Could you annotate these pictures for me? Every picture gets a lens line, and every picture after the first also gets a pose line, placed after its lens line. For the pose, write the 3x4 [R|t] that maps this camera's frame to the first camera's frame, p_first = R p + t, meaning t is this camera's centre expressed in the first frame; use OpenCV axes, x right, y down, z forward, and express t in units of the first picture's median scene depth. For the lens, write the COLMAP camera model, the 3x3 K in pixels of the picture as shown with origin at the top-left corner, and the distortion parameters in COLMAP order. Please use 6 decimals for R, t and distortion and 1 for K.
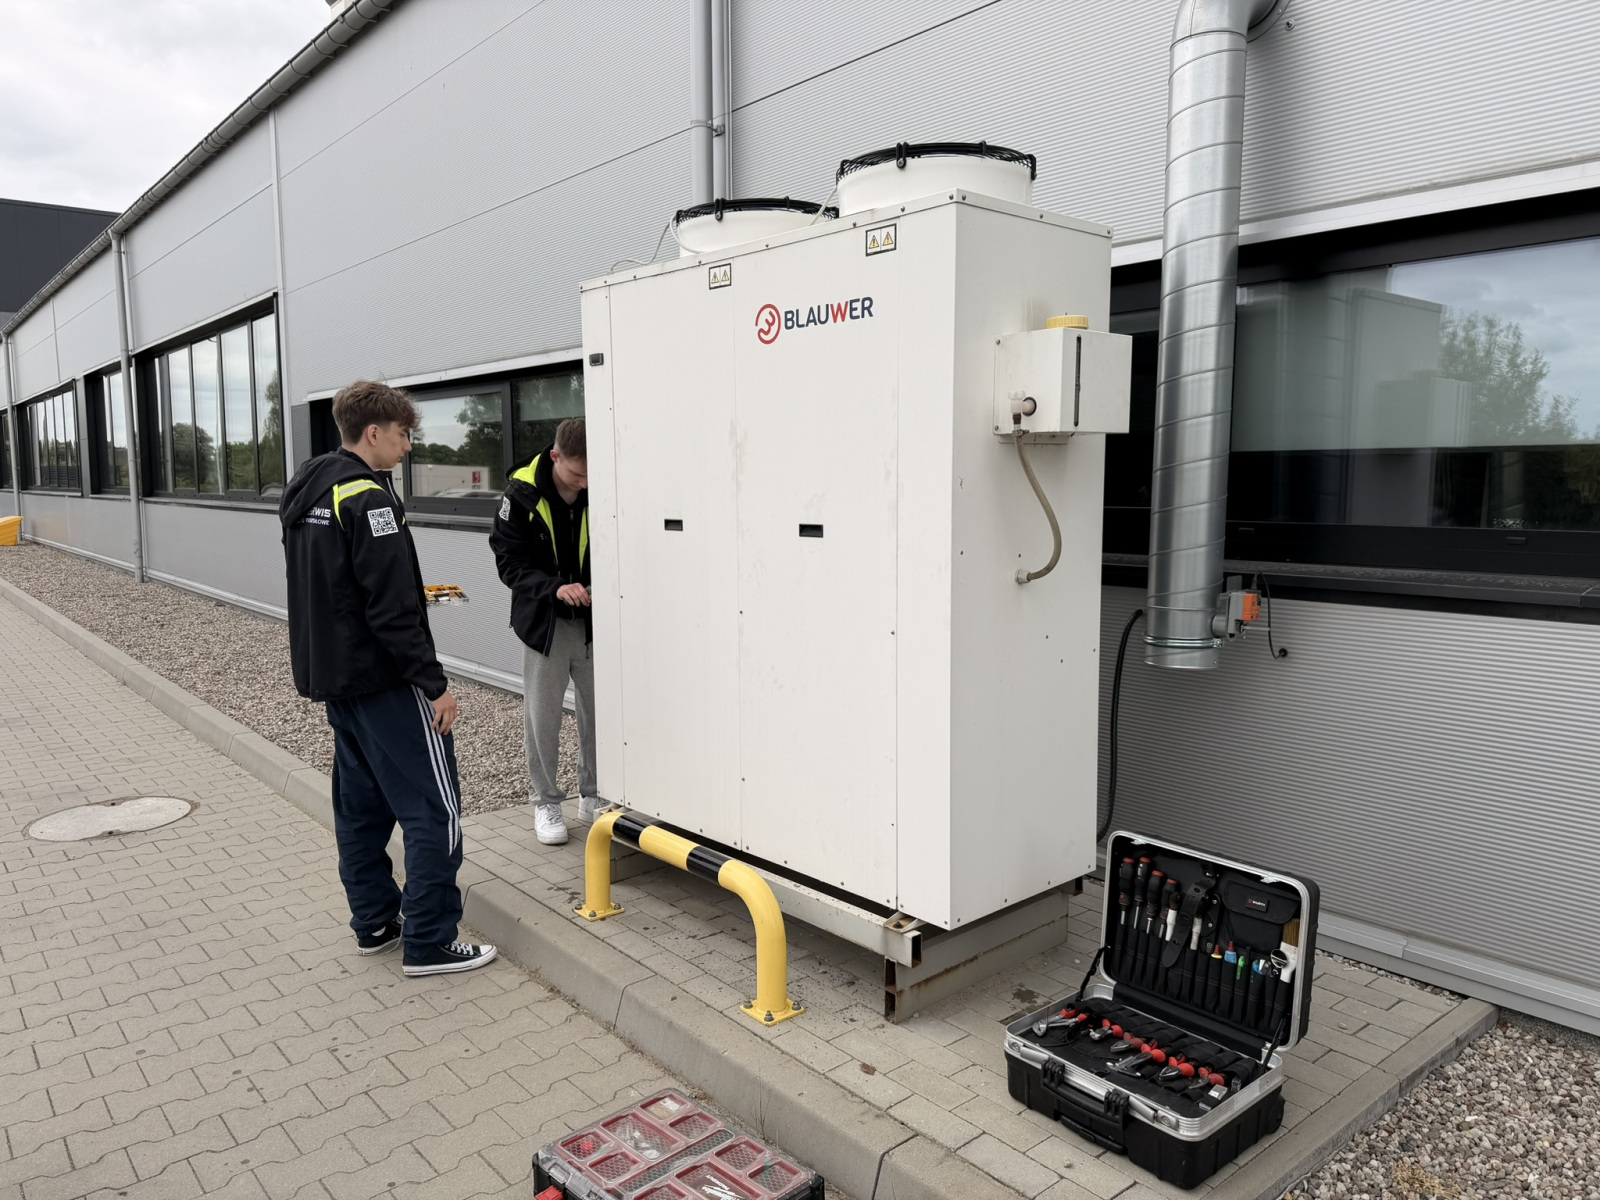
lens RADIAL K [[1130.9, 0, 795.6], [0, 1130.9, 614.5], [0, 0, 1]] dist [0.046778, -0.061348]
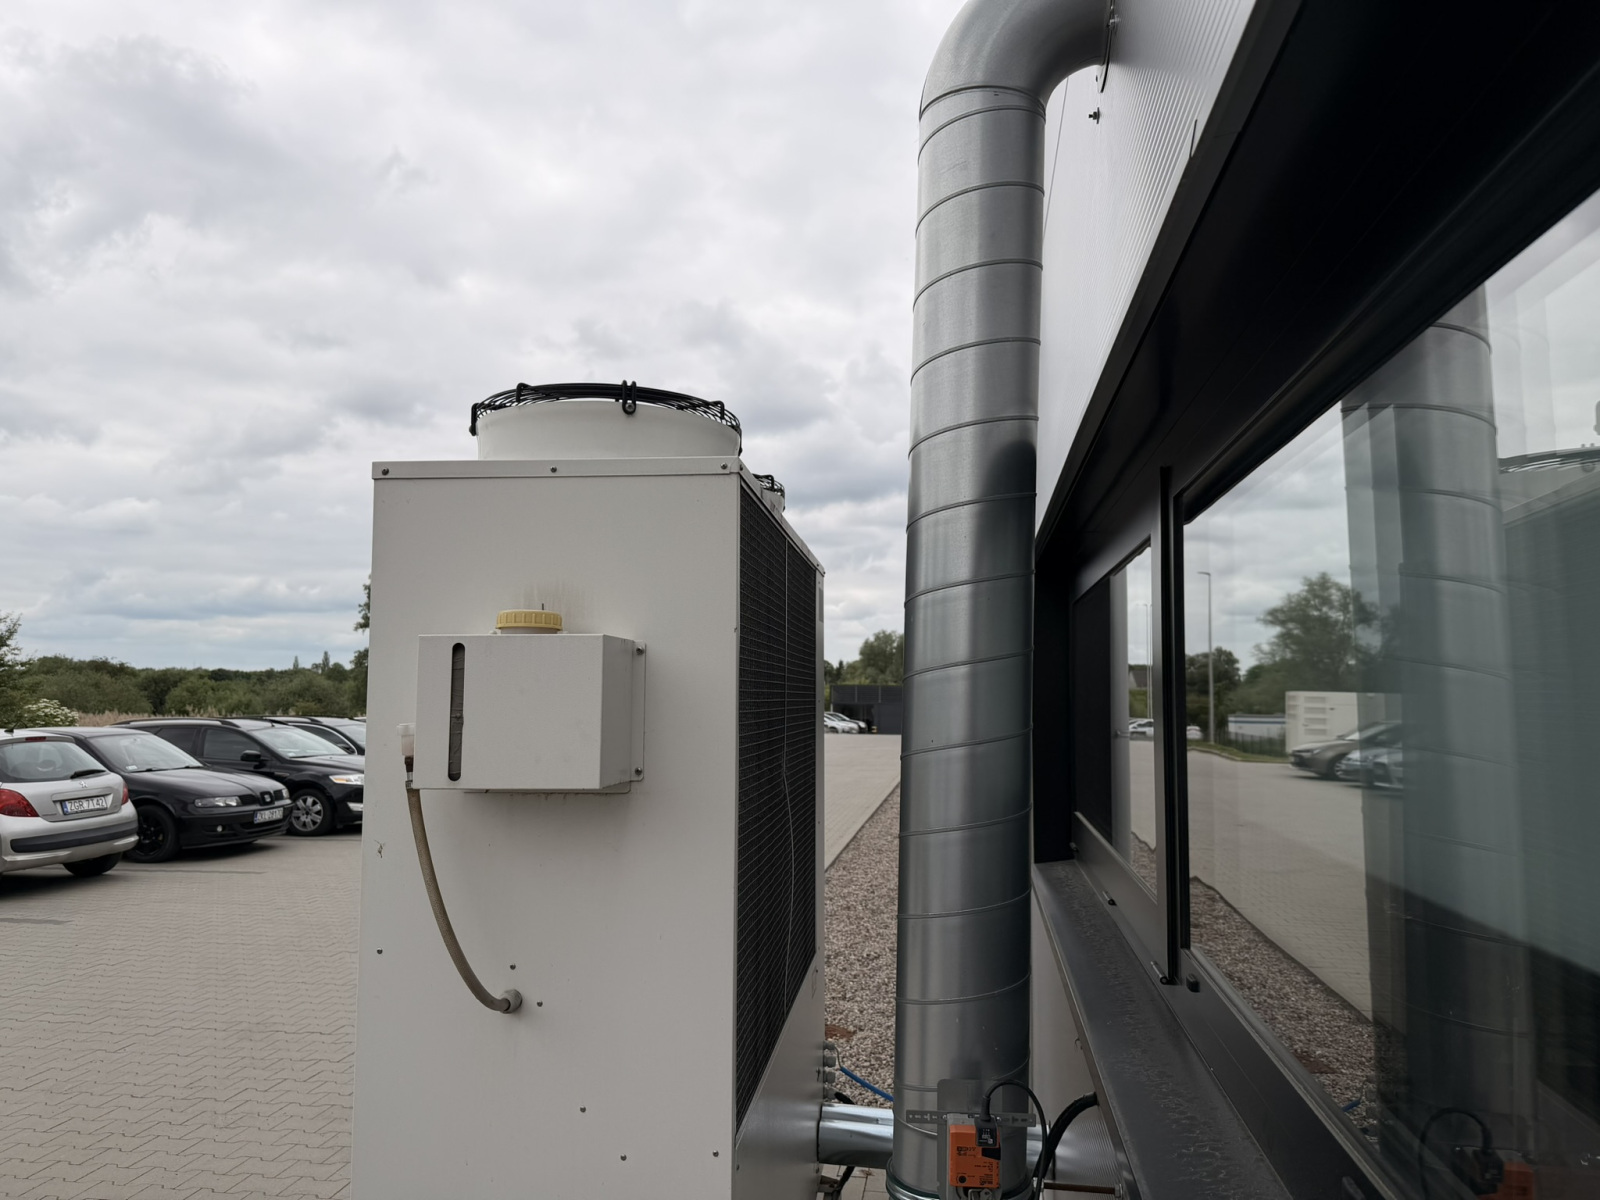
lens RADIAL K [[1130.9, 0, 797.5], [0, 1130.9, 609.7], [0, 0, 1]] dist [0.046778, -0.061348]
pose [[0.656892, -0.050833, -0.752269, 0.735578], [-0.096855, 0.983770, -0.151051, -0.154696], [0.747738, 0.172085, 0.641307, 0.608836]]
